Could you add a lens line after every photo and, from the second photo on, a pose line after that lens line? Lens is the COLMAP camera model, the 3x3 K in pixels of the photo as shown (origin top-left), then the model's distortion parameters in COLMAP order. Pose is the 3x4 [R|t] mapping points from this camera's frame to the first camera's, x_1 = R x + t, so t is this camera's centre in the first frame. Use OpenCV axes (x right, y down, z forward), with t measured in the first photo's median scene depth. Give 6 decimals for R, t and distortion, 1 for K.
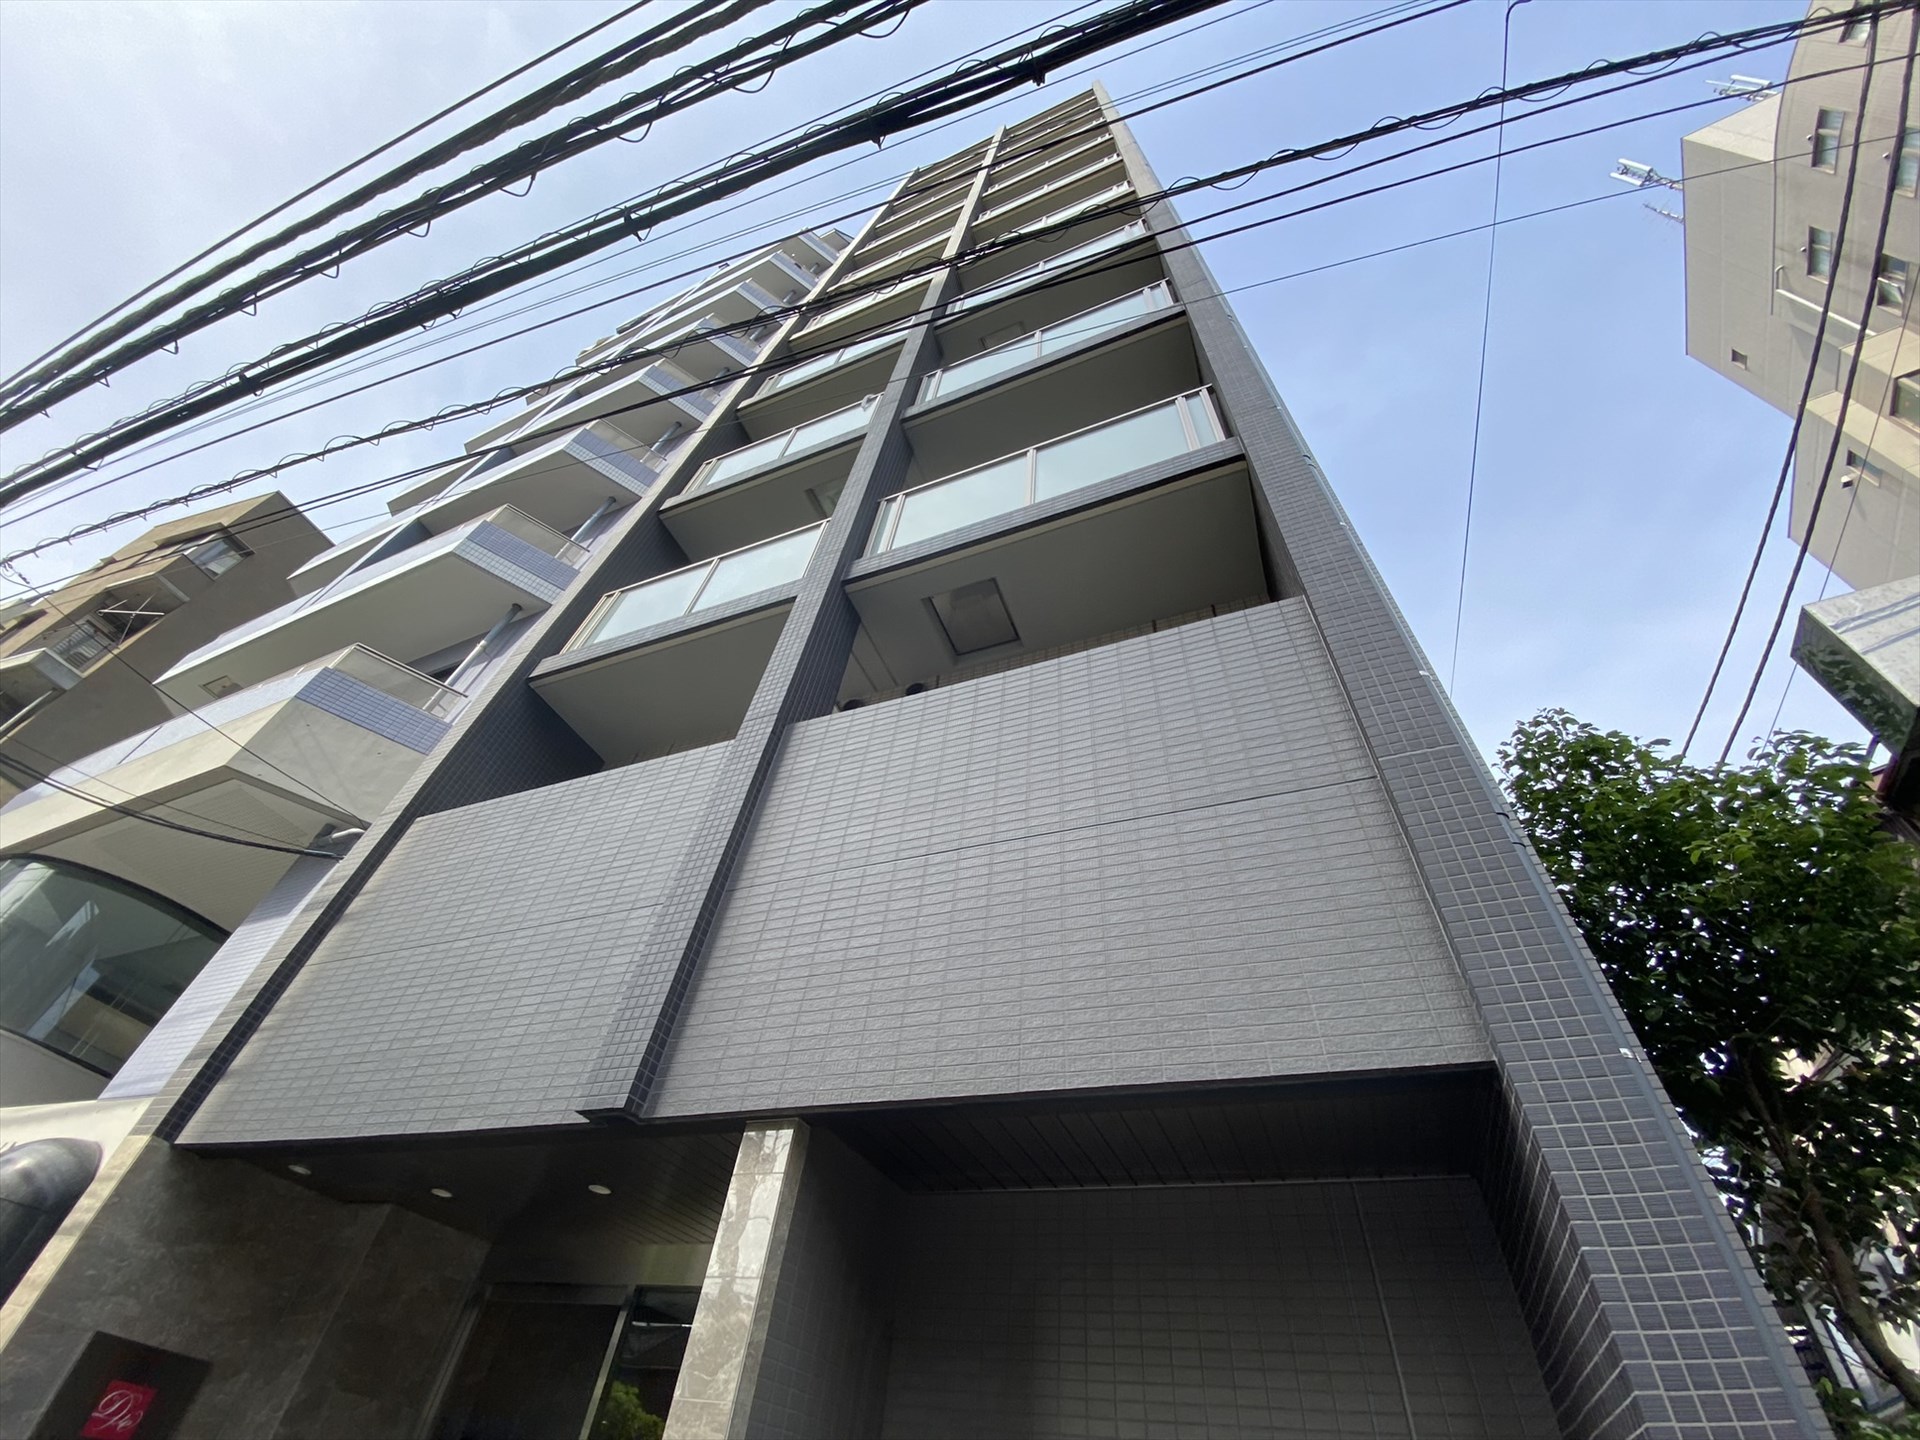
lens RADIAL K [[784.8, 0, 960.0], [0, 784.8, 720.0], [0, 0, 1]] dist [0.001999, -0.012215]
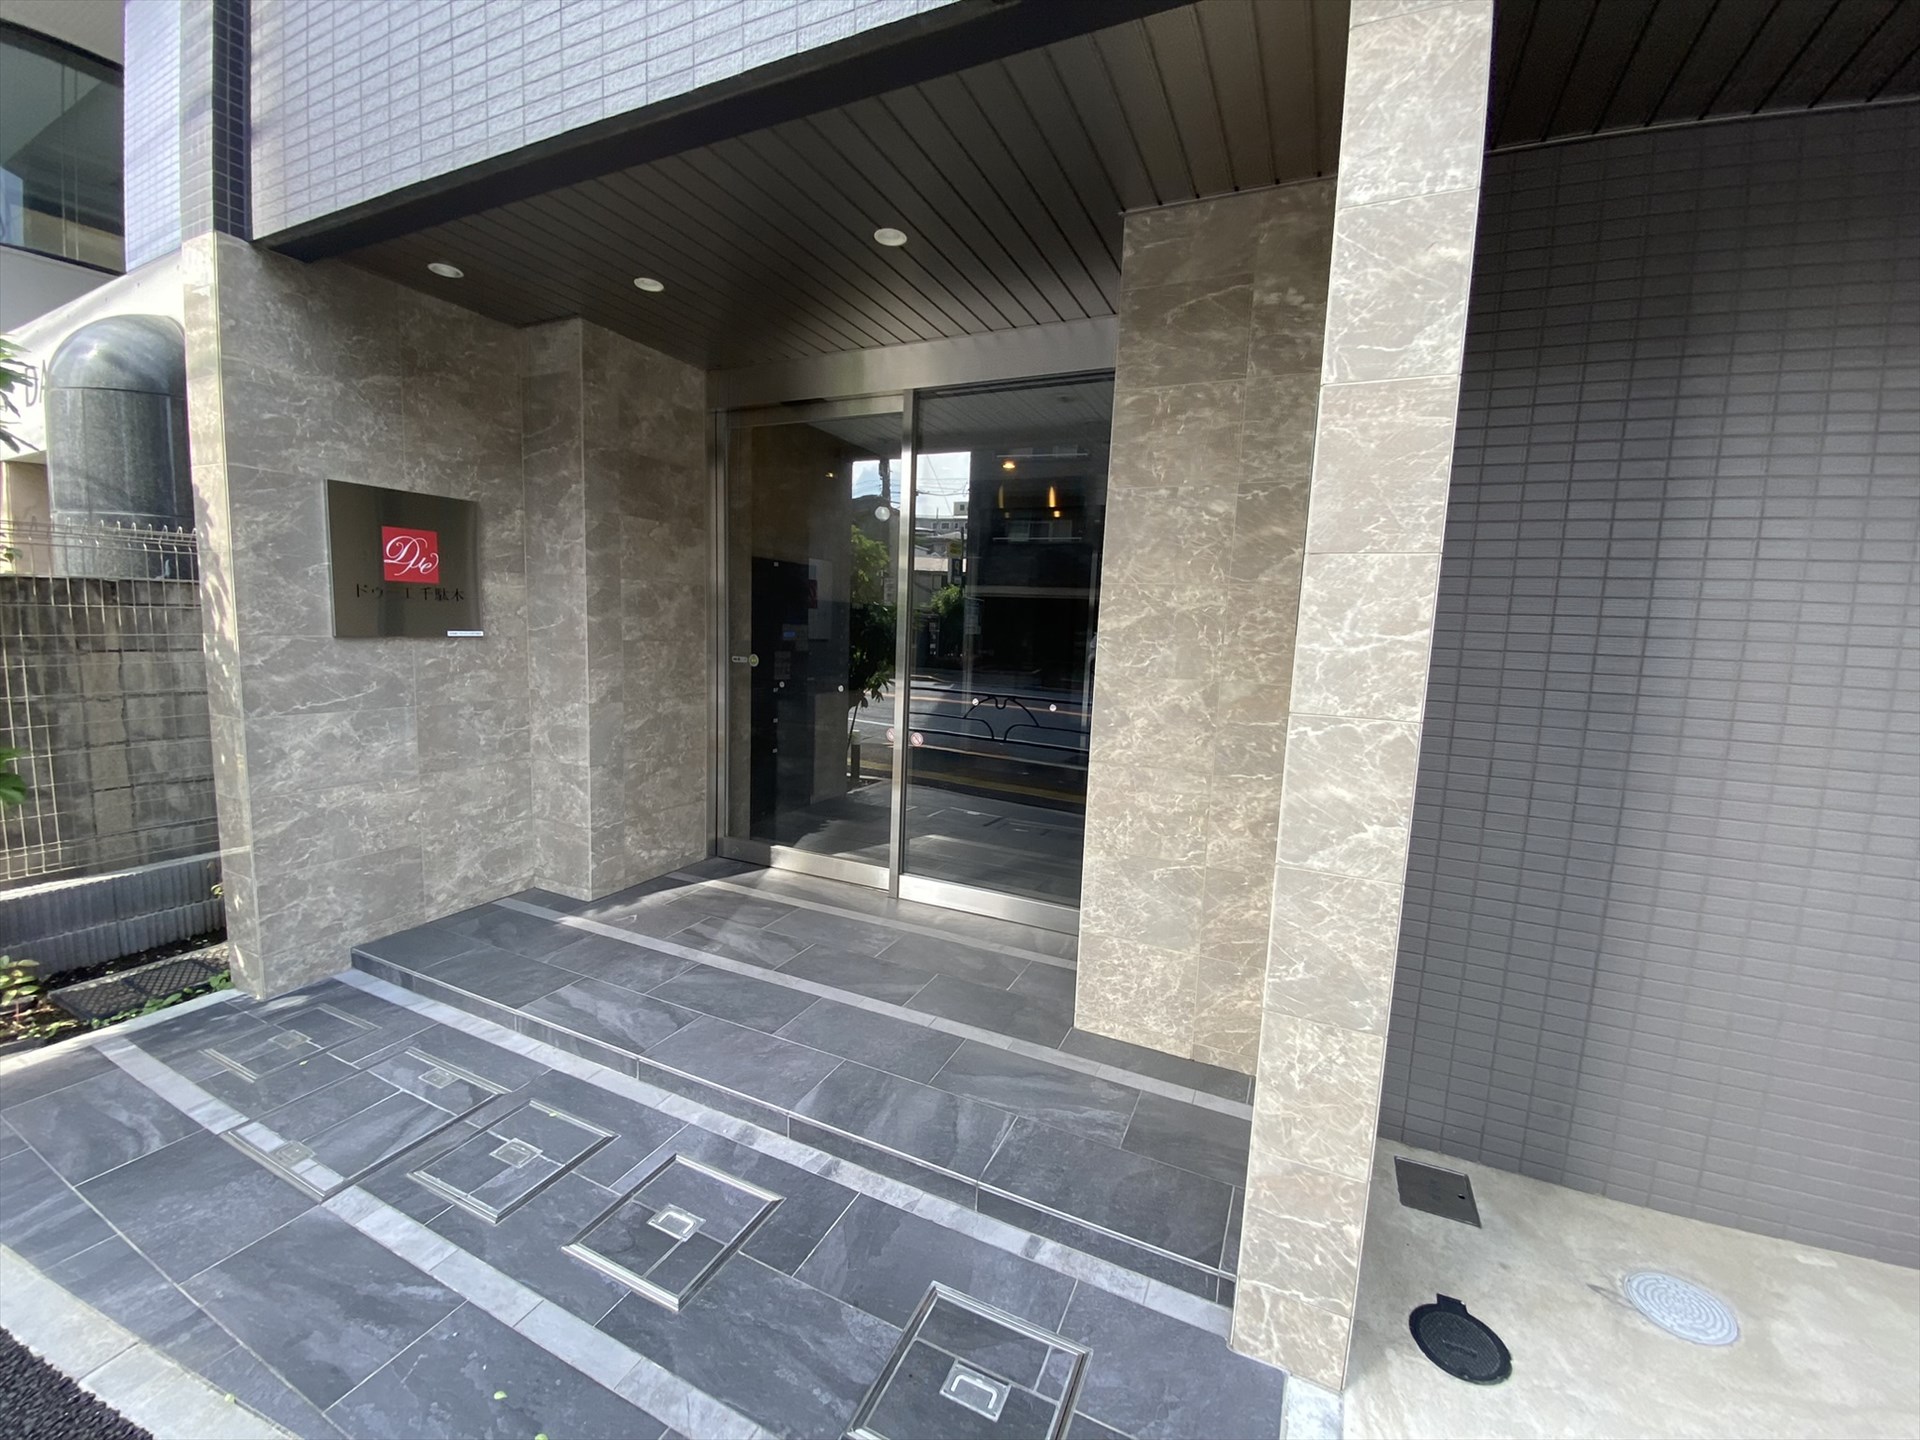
lens RADIAL K [[772.3, 0, 960.0], [0, 772.3, 720.0], [0, 0, 1]] dist [0.000066, -0.013112]
pose [[0.997595, -0.048133, -0.049871, -0.385226], [0.068706, 0.591904, 0.803075, 0.309824], [-0.009135, -0.804570, 0.593787, 0.254058]]
